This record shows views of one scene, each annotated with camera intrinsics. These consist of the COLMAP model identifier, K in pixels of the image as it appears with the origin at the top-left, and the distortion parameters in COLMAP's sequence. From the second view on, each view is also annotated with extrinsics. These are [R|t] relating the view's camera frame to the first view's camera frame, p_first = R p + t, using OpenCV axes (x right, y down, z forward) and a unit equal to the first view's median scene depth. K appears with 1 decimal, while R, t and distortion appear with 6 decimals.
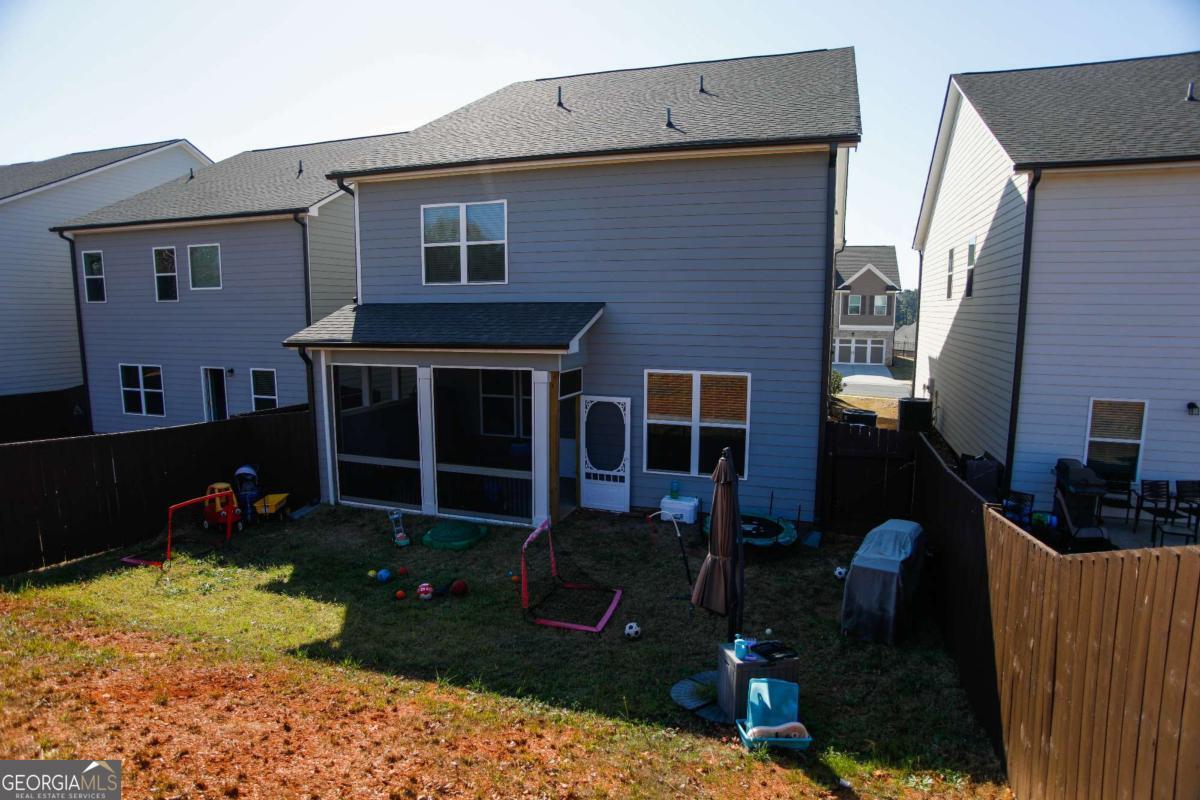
lens RADIAL K [[676.5, 0, 601.1], [0, 676.5, 403.2], [0, 0, 1]] dist [-0.114110, 0.064654]
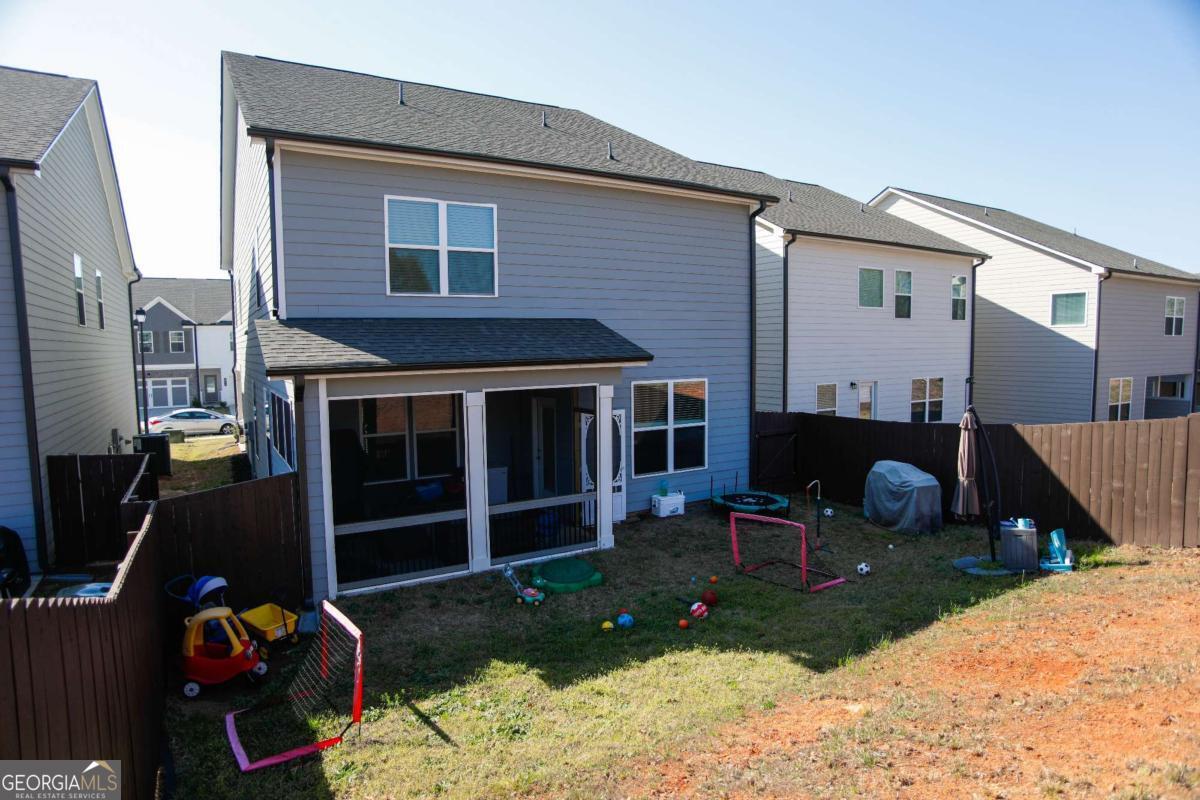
lens RADIAL K [[676.5, 0, 601.1], [0, 676.5, 403.2], [0, 0, 1]] dist [-0.114110, 0.064654]
pose [[0.656446, -0.076553, 0.750478, -0.765159], [0.121554, 0.992572, -0.005075, -0.016276], [-0.744515, 0.094556, 0.660876, 0.329845]]
